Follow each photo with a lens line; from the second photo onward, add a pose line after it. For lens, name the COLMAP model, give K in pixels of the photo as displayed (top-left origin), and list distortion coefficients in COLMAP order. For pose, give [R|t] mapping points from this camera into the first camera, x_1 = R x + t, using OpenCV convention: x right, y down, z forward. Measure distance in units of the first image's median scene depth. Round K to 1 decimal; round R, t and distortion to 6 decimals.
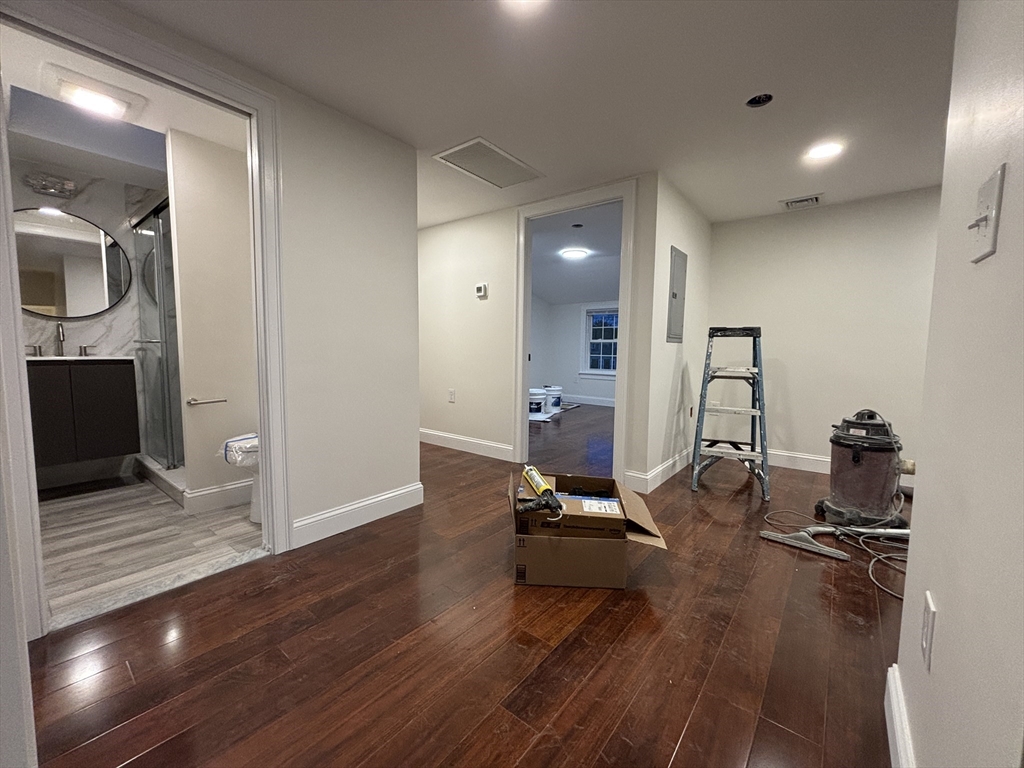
lens RADIAL K [[413.9, 0, 510.3], [0, 413.9, 382.6], [0, 0, 1]] dist [0.006482, 0.000053]
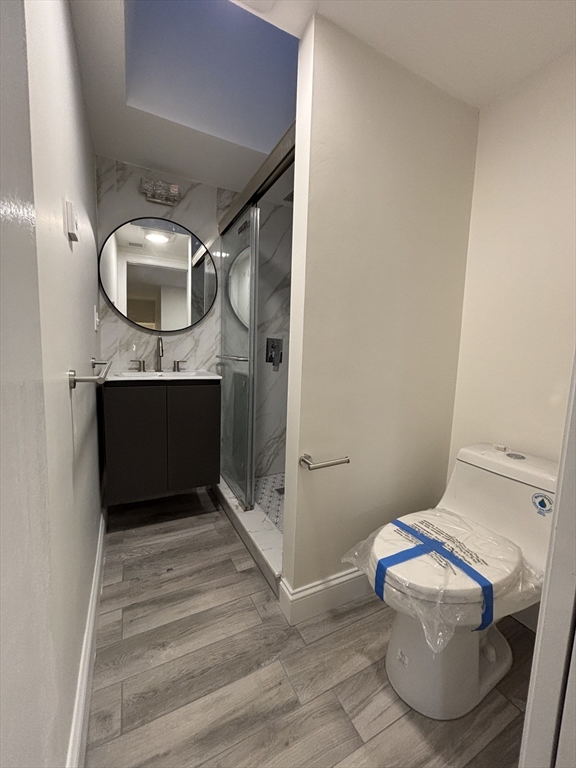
lens RADIAL K [[310.4, 0, 288.0], [0, 310.4, 384.0], [0, 0, 1]] dist [0.006482, 0.000053]
pose [[0.912645, 0.067178, -0.403195, -0.492732], [-0.059665, 0.997731, 0.031183, -0.071824], [0.404376, -0.004402, 0.914582, 0.444322]]
